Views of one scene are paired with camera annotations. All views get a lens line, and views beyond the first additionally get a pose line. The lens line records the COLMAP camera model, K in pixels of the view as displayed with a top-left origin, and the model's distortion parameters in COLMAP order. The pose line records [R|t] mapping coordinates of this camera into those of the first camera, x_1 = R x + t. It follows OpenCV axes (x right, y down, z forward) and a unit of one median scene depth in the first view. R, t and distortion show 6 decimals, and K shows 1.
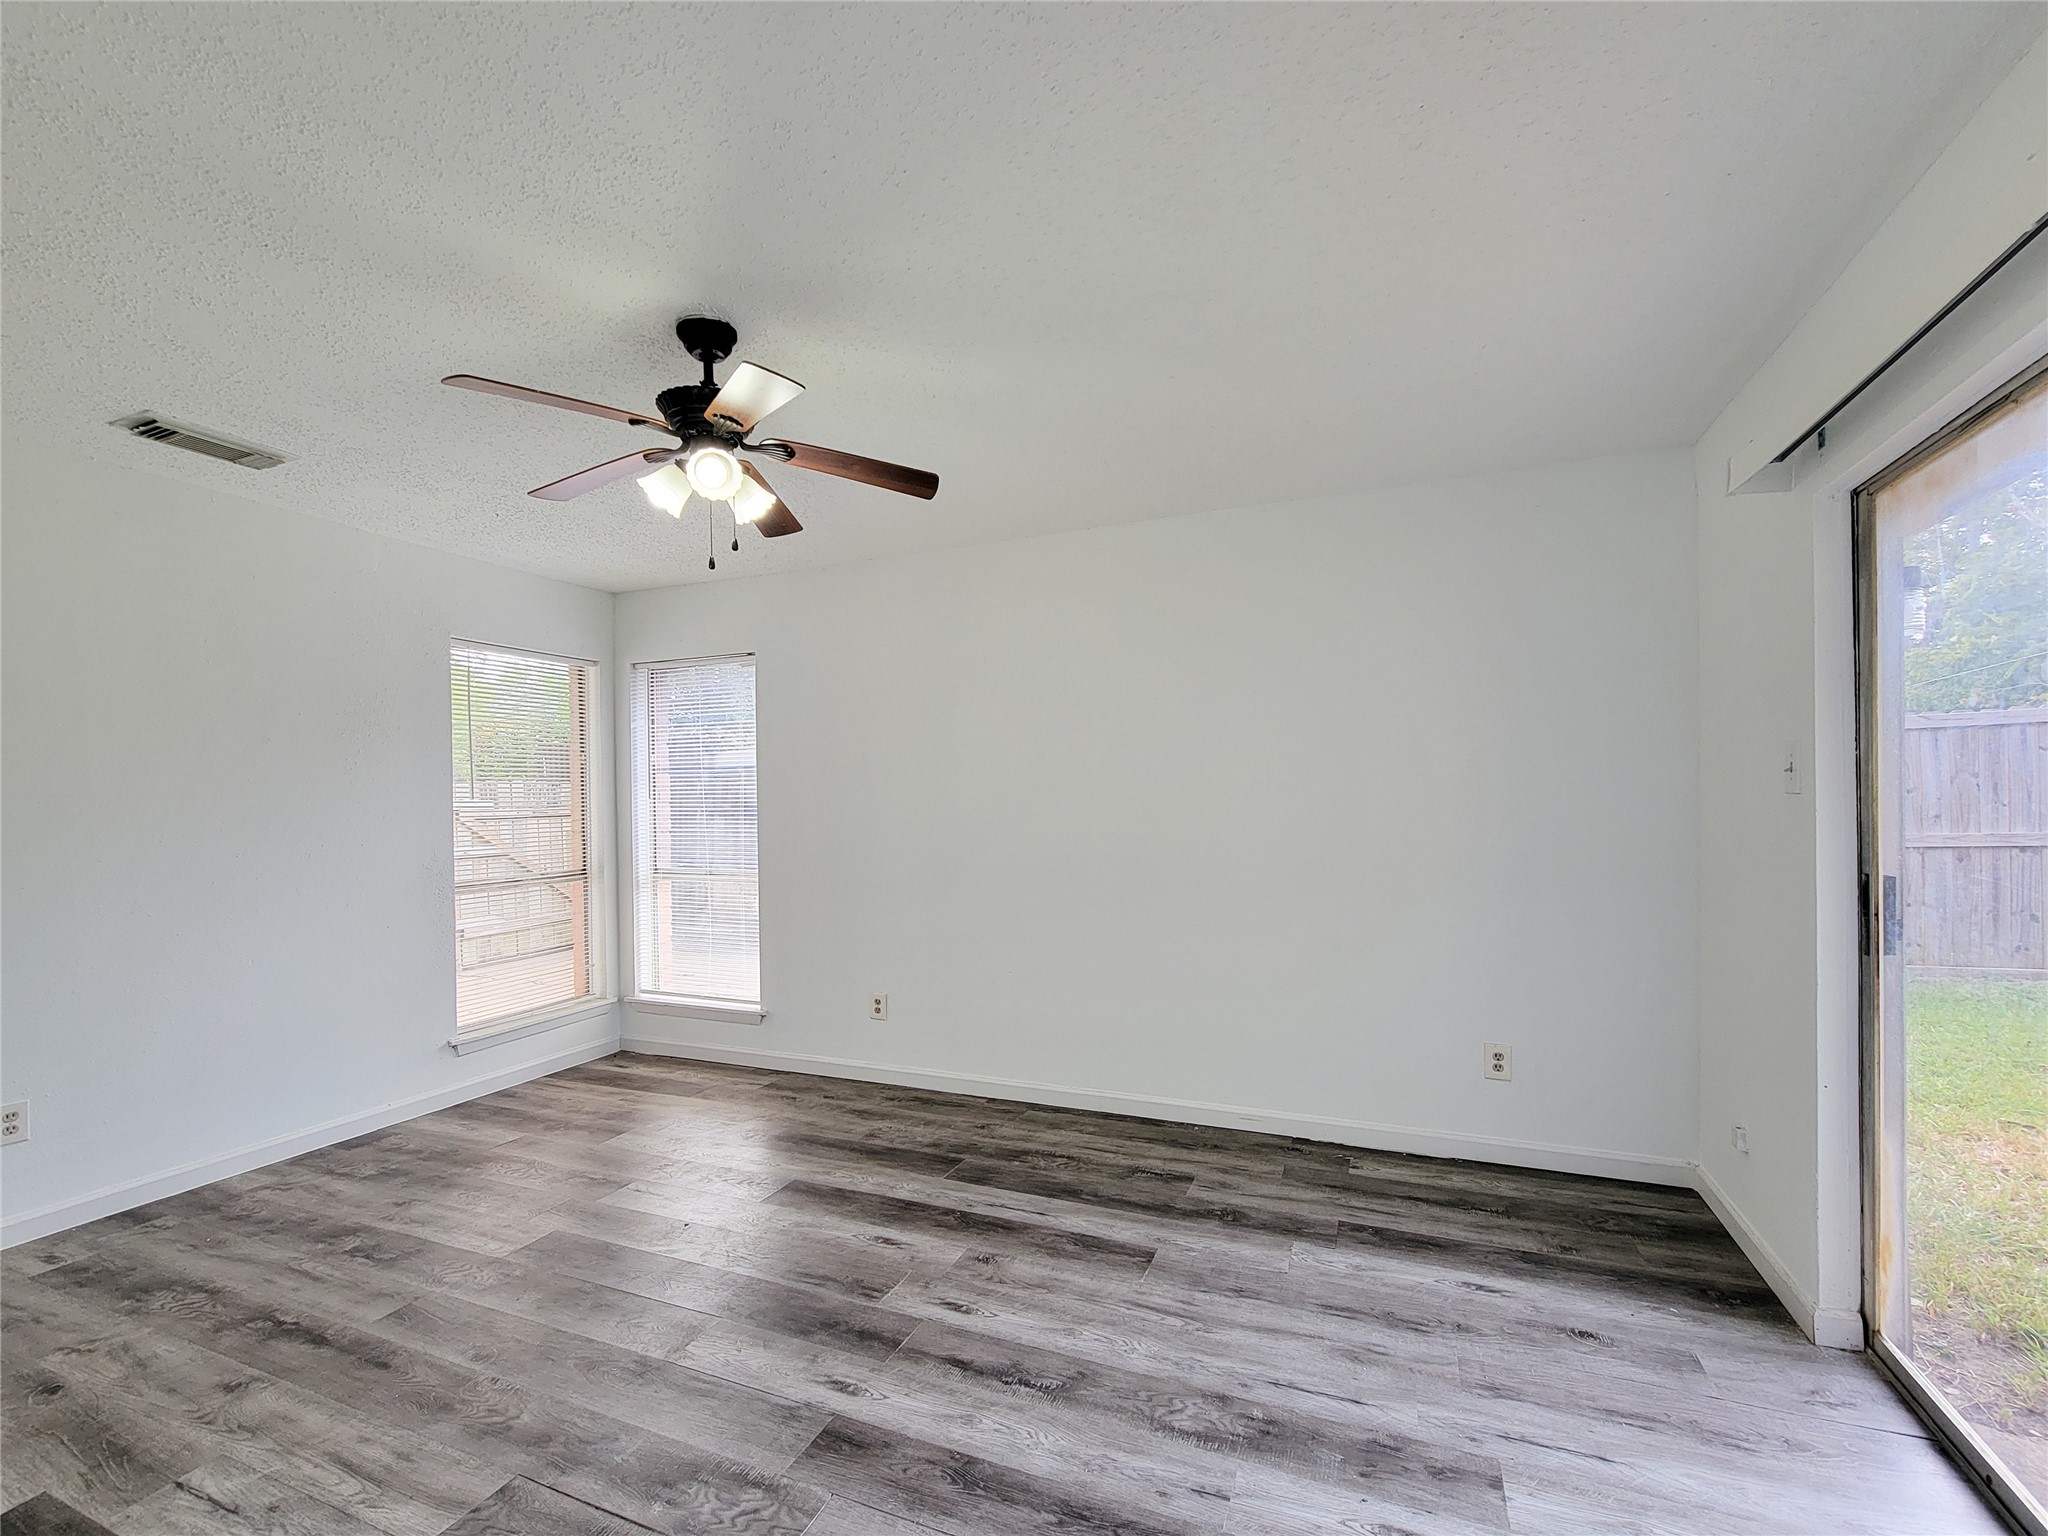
lens RADIAL K [[843.2, 0, 1026.1], [0, 843.2, 770.9], [0, 0, 1]] dist [-0.000834, -0.001092]
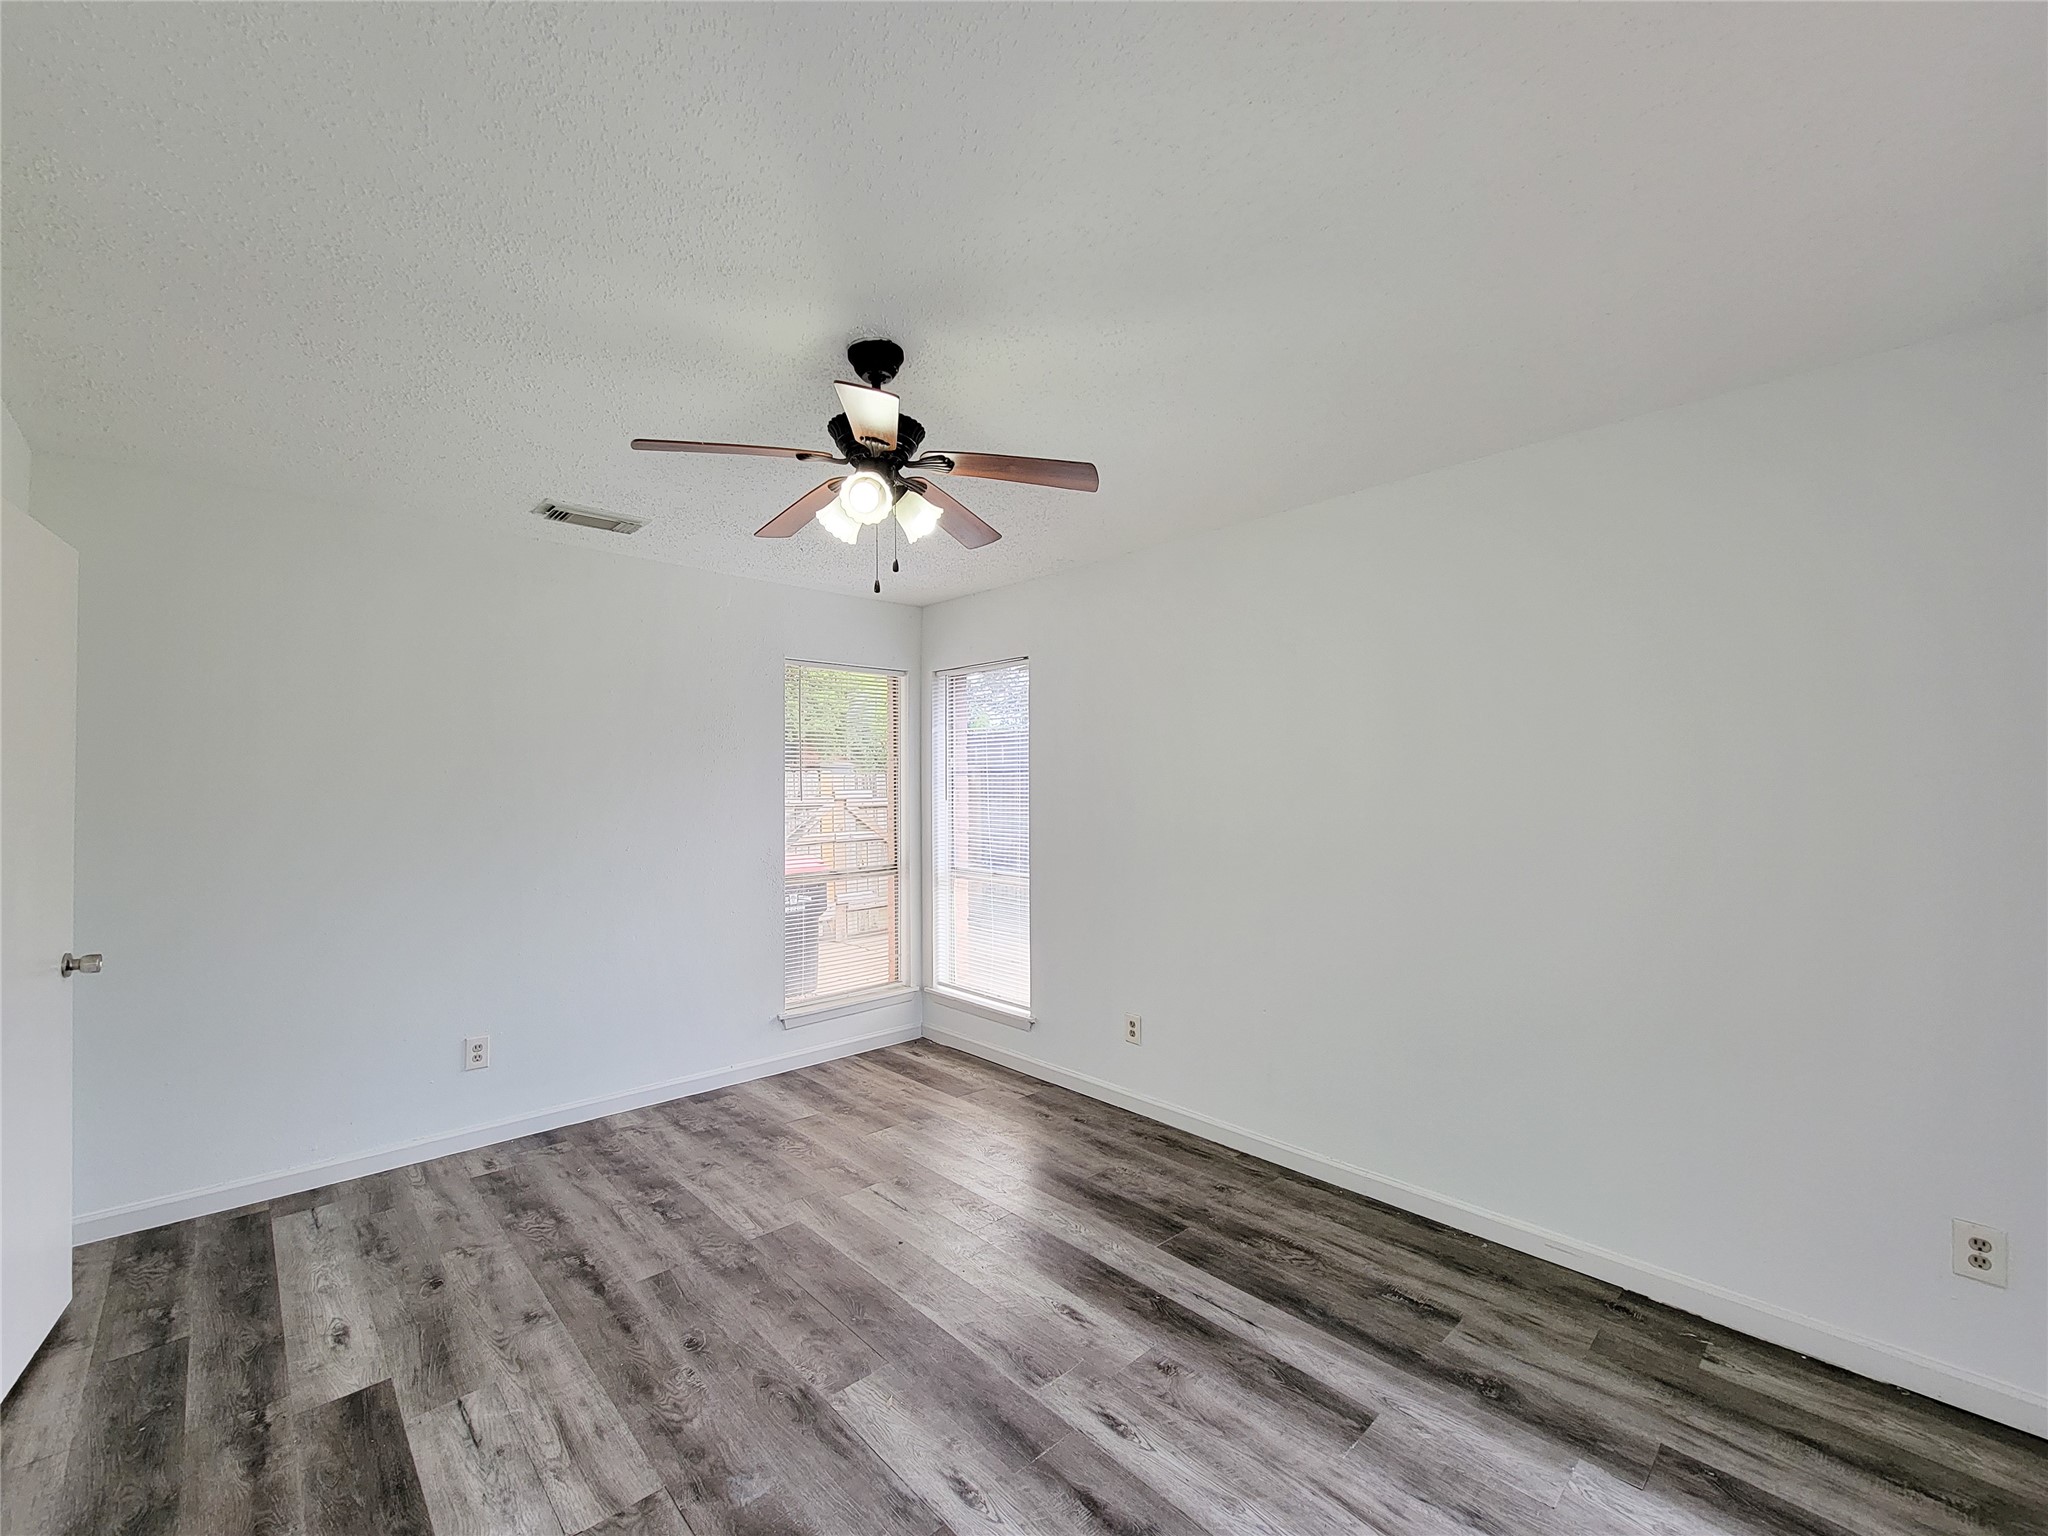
lens RADIAL K [[809.8, 0, 1045.3], [0, 809.8, 708.6], [0, 0, 1]] dist [-0.000991, -0.000608]
pose [[0.917000, -0.026003, -0.398040, 0.164293], [0.003516, 0.998361, -0.057121, -0.061920], [0.398873, 0.050980, 0.915588, 0.103939]]
